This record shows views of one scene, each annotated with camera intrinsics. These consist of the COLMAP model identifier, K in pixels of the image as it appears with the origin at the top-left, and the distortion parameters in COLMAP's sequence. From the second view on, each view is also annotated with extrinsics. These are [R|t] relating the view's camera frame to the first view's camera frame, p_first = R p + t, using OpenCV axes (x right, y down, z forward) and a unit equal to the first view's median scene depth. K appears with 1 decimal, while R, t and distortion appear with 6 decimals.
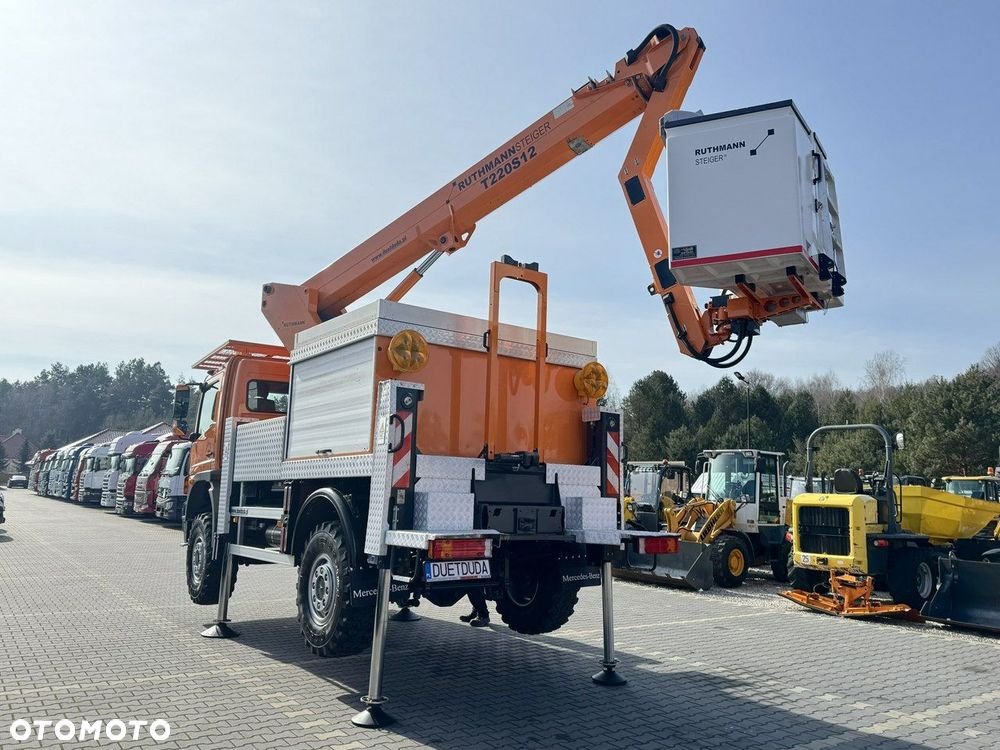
lens RADIAL K [[771.9, 0, 501.2], [0, 771.9, 376.5], [0, 0, 1]] dist [0.064137, -0.071105]
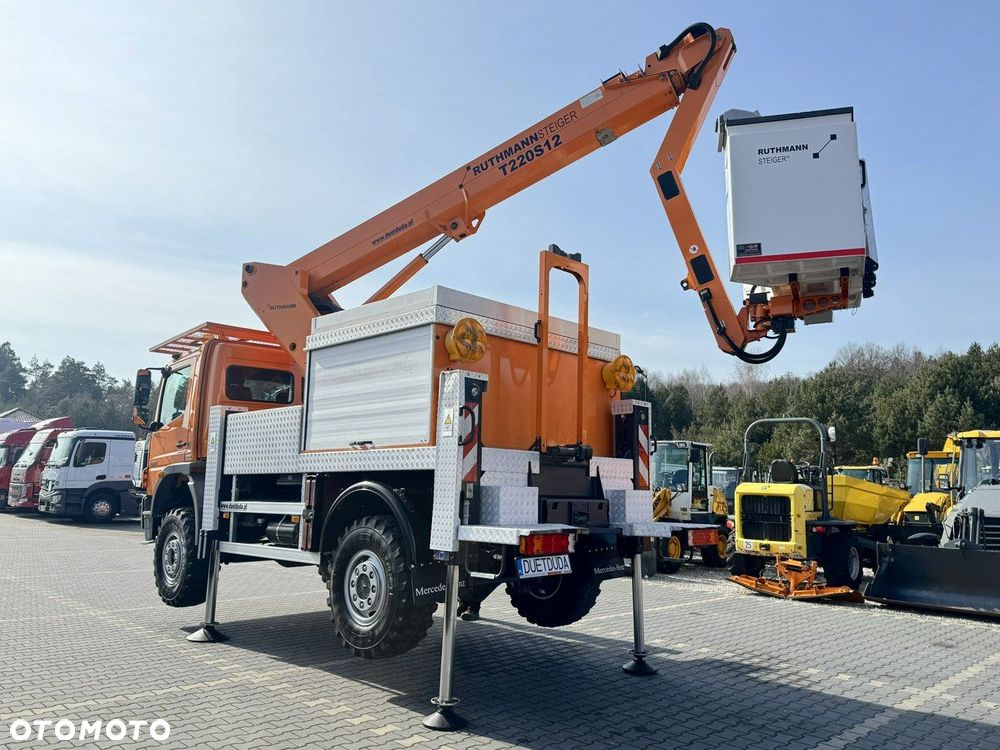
lens RADIAL K [[771.9, 0, 503.5], [0, 771.9, 377.6], [0, 0, 1]] dist [0.064137, -0.071105]
pose [[0.987151, 0.016949, 0.158887, -0.188630], [-0.019279, 0.999728, 0.013132, 0.000393], [-0.158621, -0.016026, 0.987209, 0.032997]]
